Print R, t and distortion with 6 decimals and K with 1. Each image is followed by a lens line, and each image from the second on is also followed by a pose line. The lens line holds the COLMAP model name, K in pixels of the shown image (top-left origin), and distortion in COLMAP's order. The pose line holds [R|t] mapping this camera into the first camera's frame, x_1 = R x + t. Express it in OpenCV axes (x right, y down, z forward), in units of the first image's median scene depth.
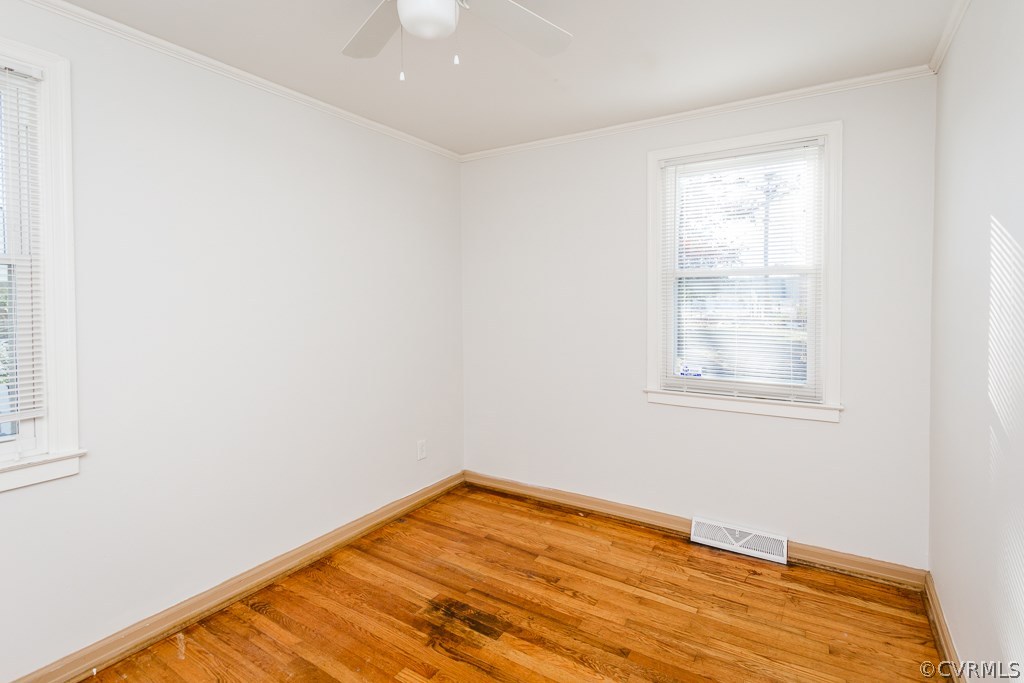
lens RADIAL K [[480.1, 0, 518.6], [0, 480.1, 313.9], [0, 0, 1]] dist [-0.000253, -0.001762]
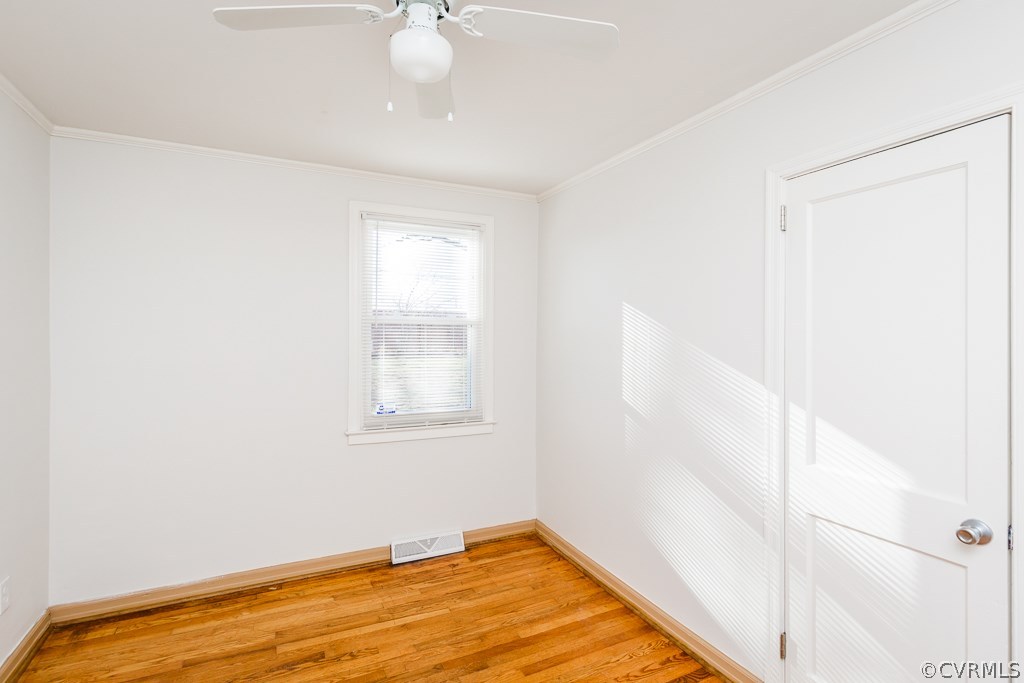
lens RADIAL K [[480.1, 0, 512.9], [0, 480.1, 340.3], [0, 0, 1]] dist [-0.000253, -0.001762]
pose [[0.554947, 0.000588, 0.831885, -0.437160], [0.018835, 0.999735, -0.013271, -0.020011], [-0.831672, 0.023033, 0.554789, 0.168098]]
